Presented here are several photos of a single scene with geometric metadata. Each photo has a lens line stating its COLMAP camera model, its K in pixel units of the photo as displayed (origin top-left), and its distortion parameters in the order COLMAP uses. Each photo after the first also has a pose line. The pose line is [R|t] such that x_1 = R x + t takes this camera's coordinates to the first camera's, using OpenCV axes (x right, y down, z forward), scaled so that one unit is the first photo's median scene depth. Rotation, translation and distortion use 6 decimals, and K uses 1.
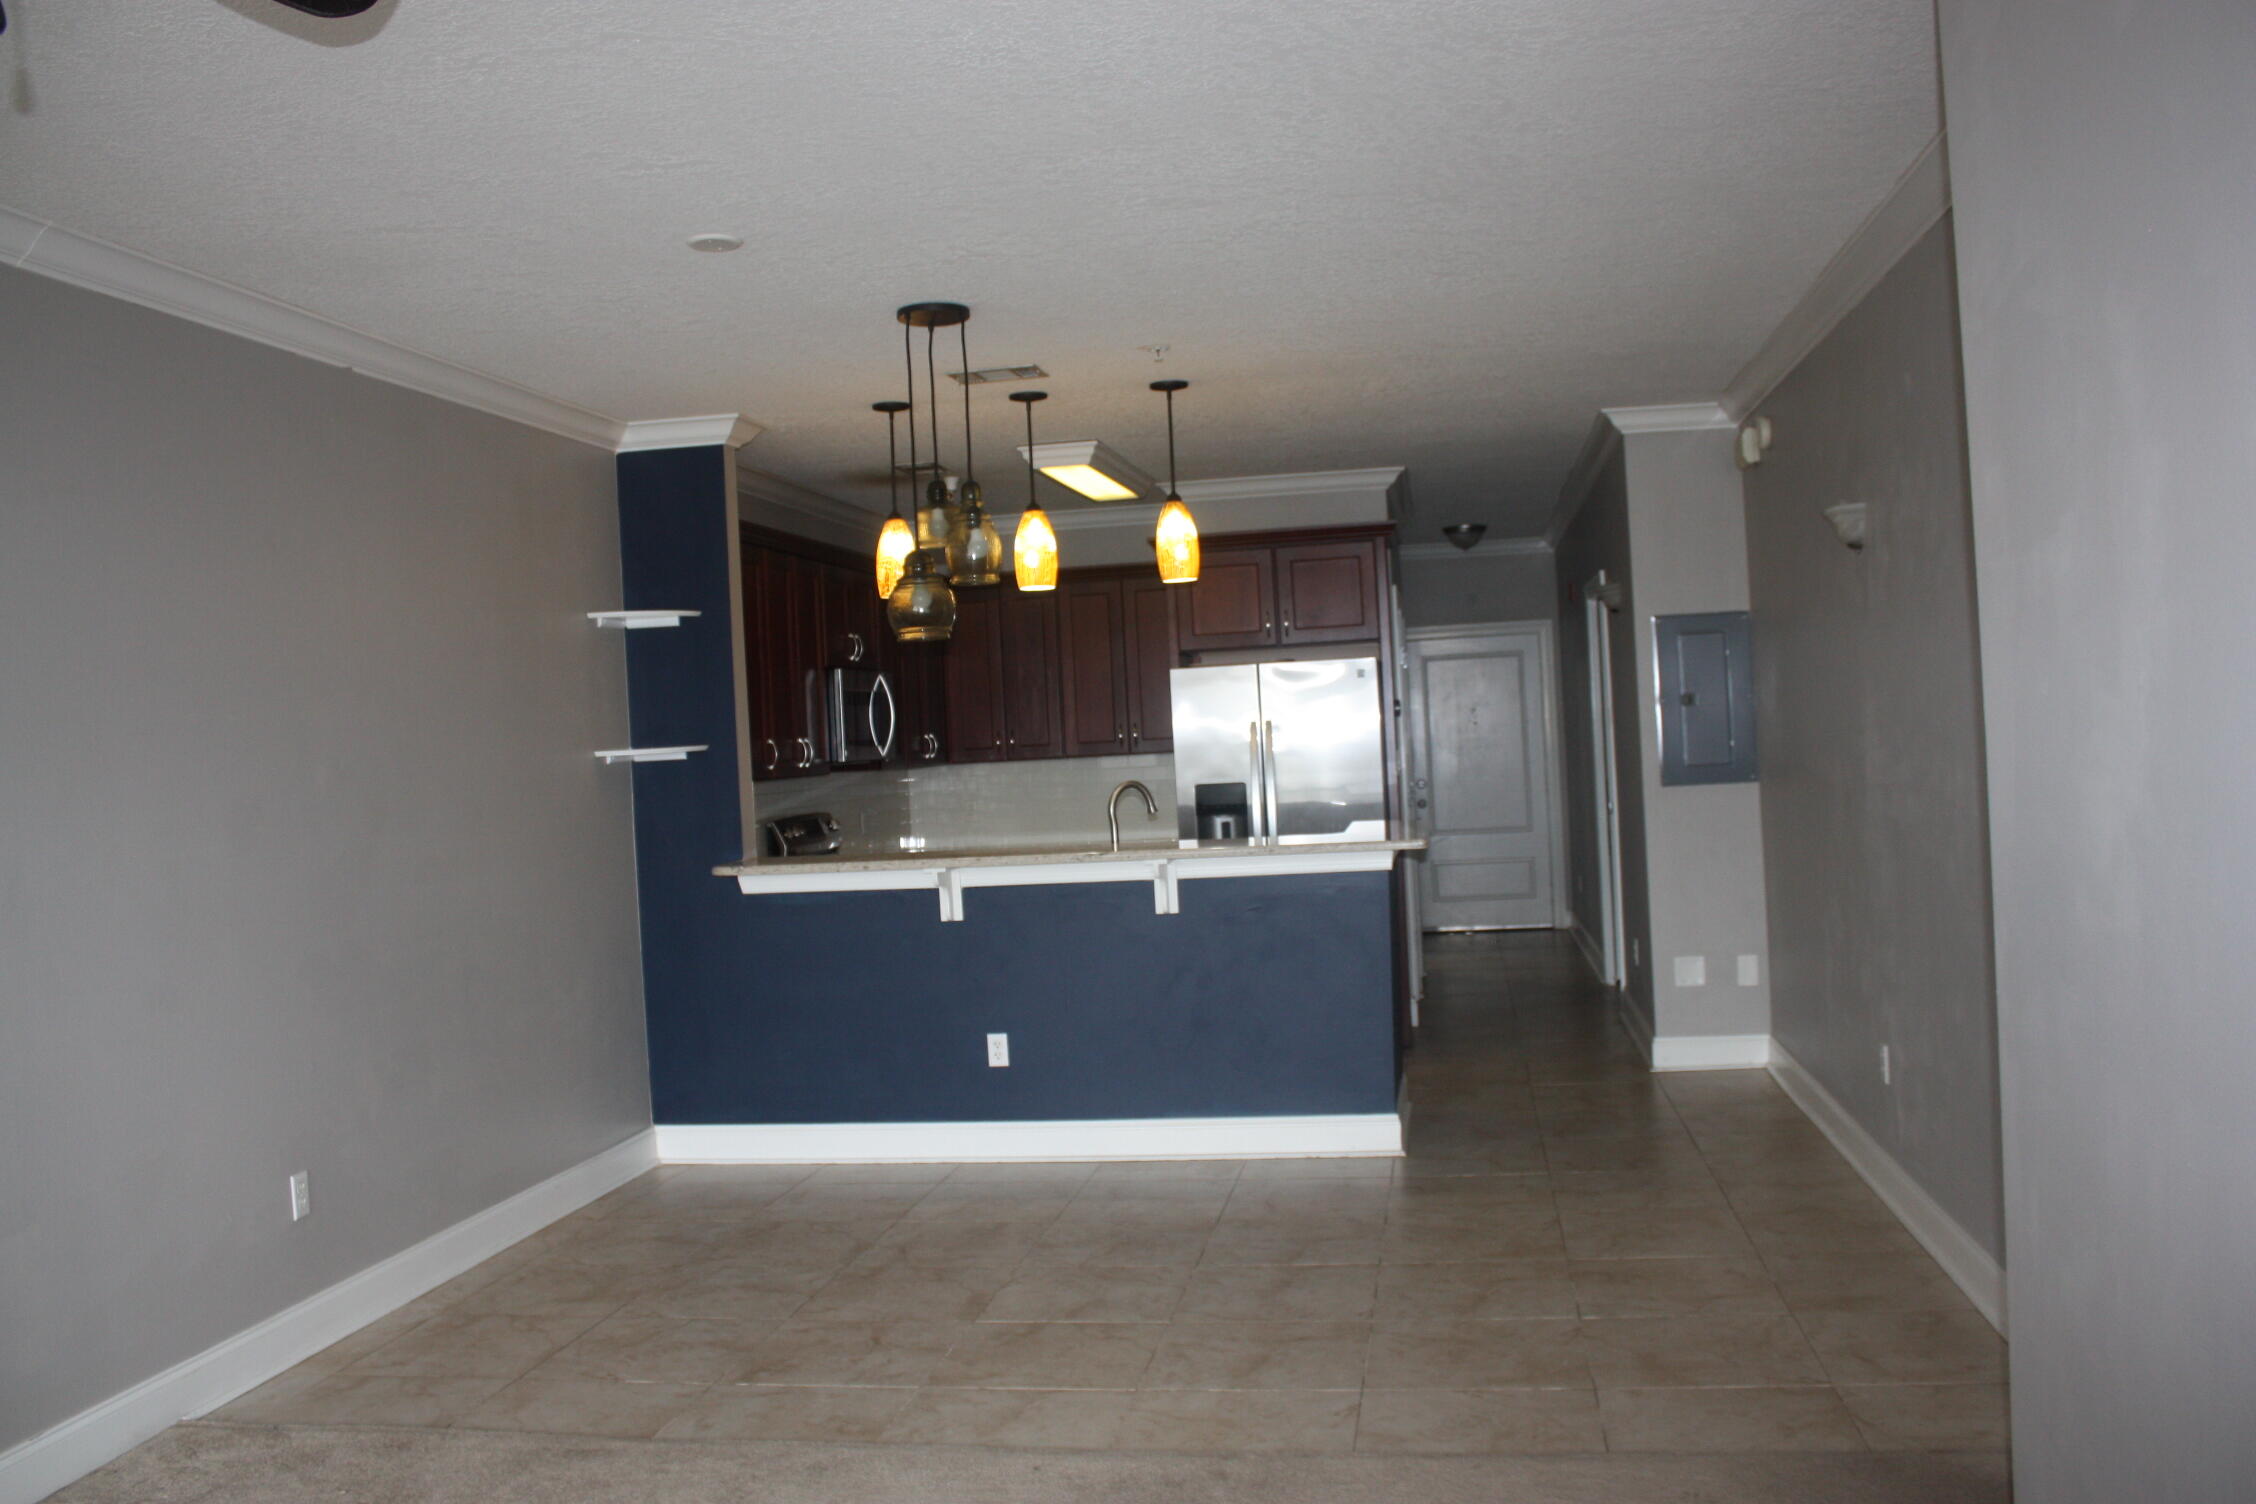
lens RADIAL K [[1865.2, 0, 1128.0], [0, 1865.2, 752.0], [0, 0, 1]] dist [-0.171083, -0.000477]
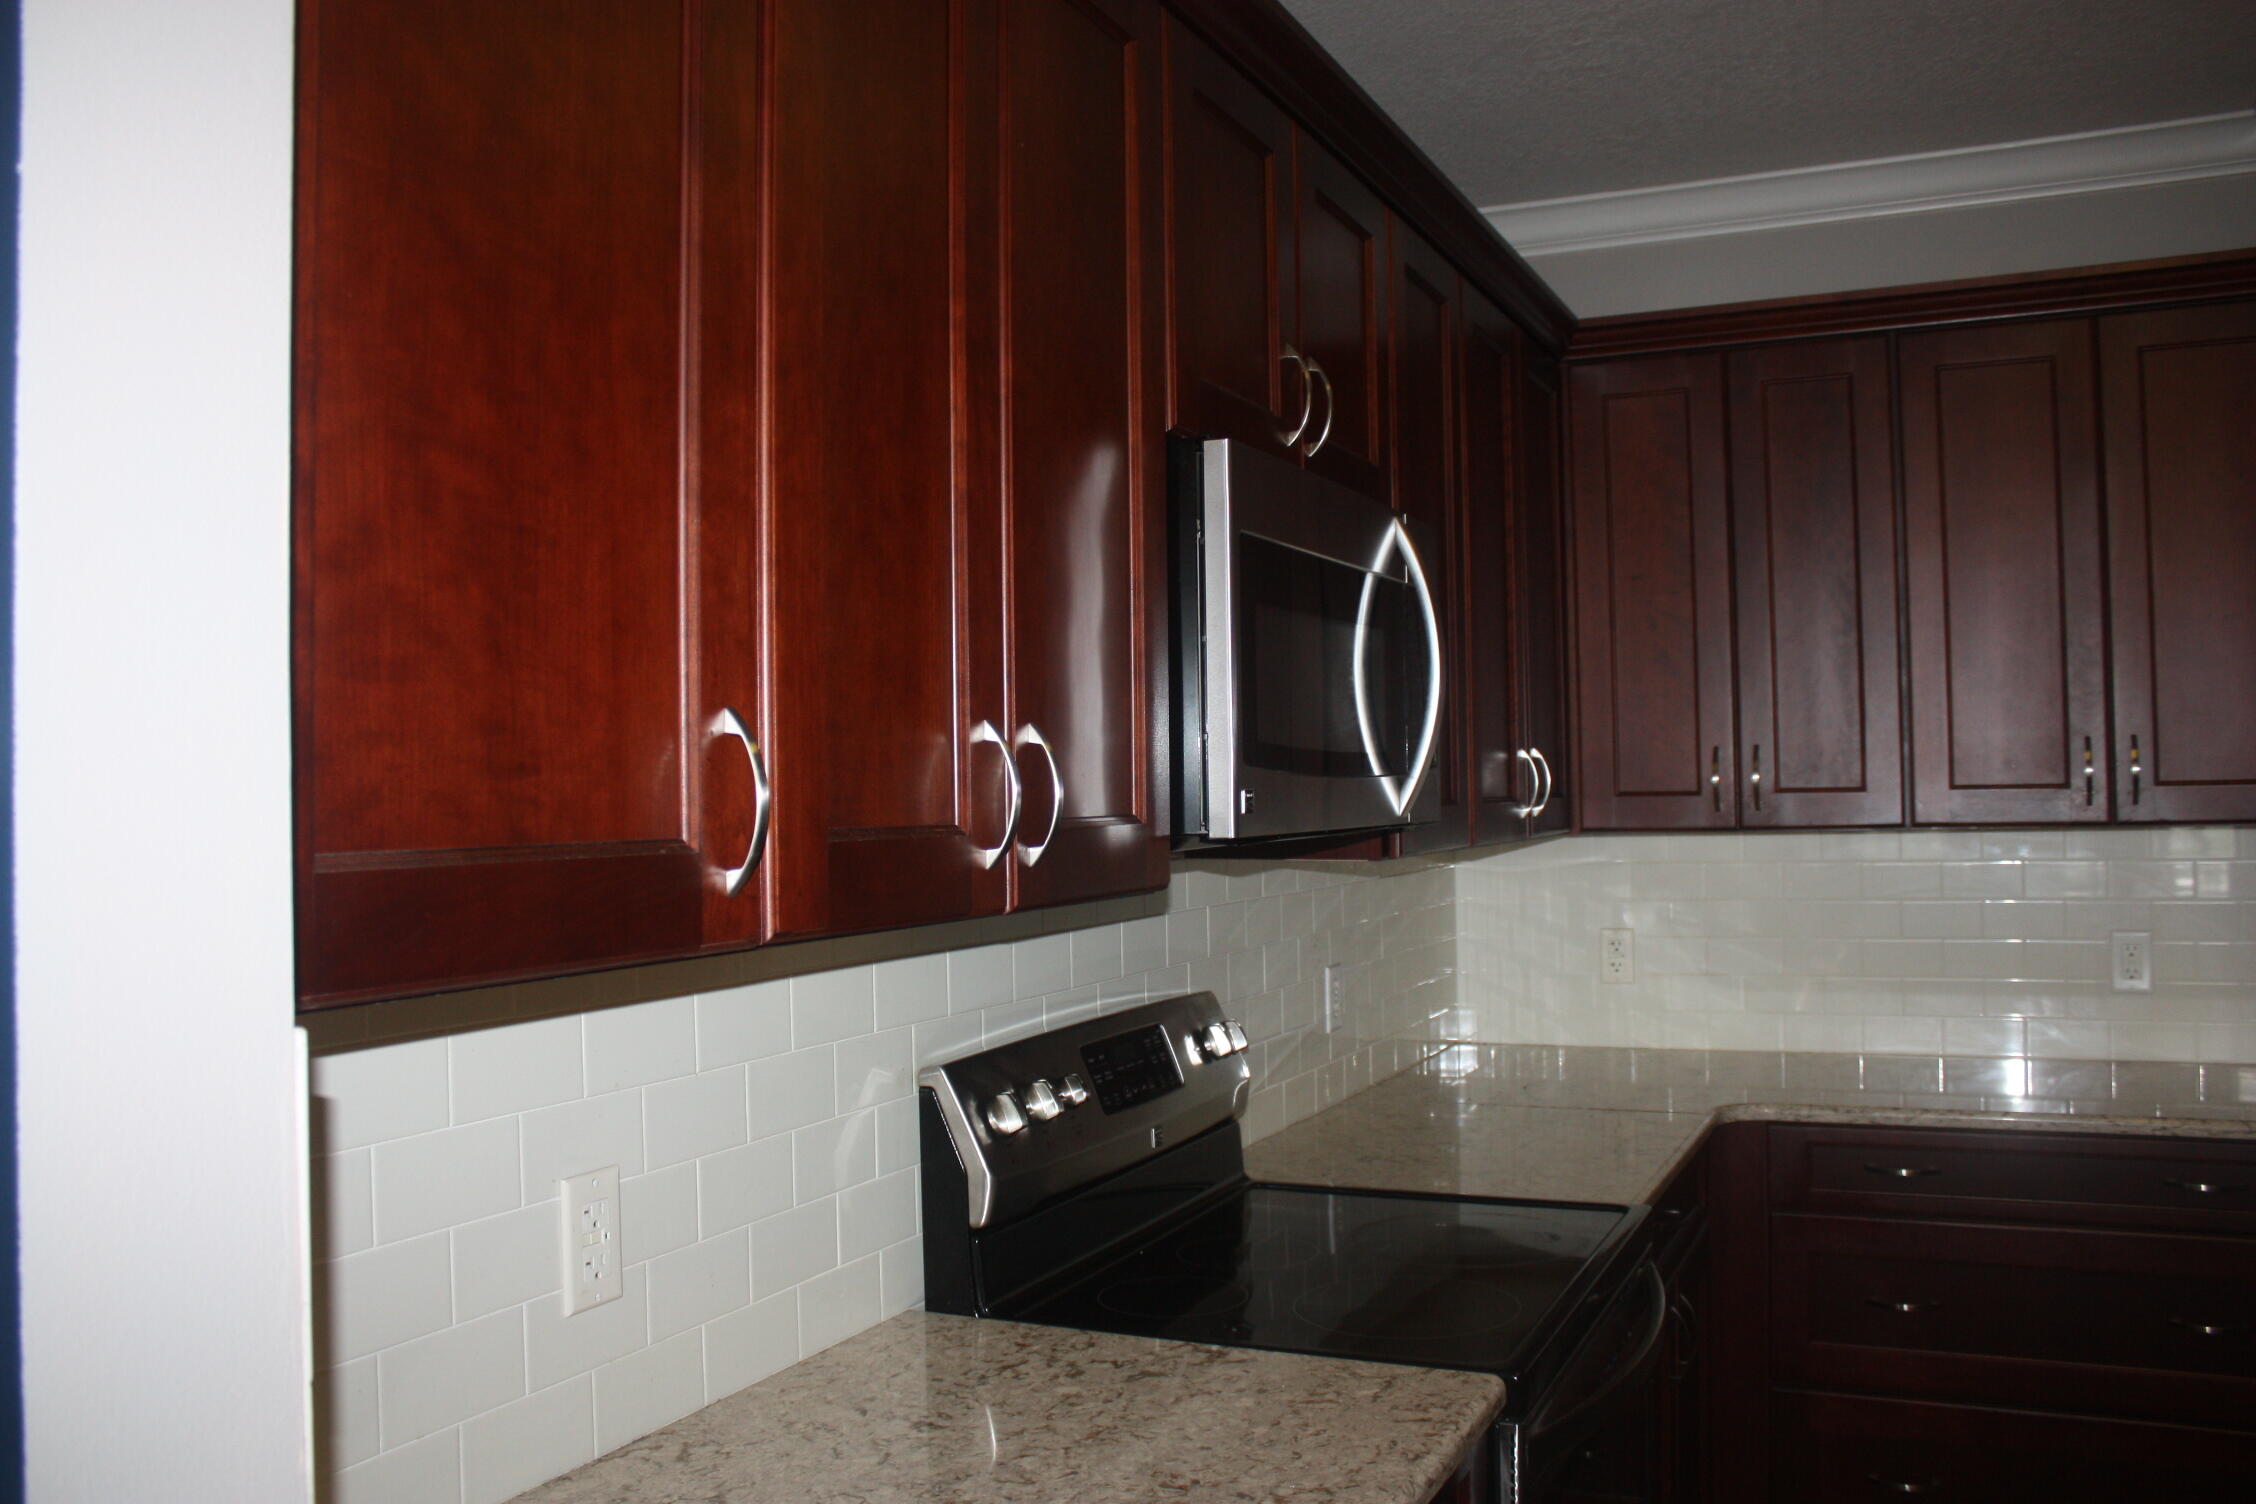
lens RADIAL K [[1865.2, 0, 1128.0], [0, 1865.2, 752.0], [0, 0, 1]] dist [-0.171083, -0.000477]
pose [[0.962168, 0.029821, -0.270819, -0.095785], [-0.034935, 0.999290, -0.014079, -0.001548], [0.270207, 0.023007, 0.962527, 0.723995]]
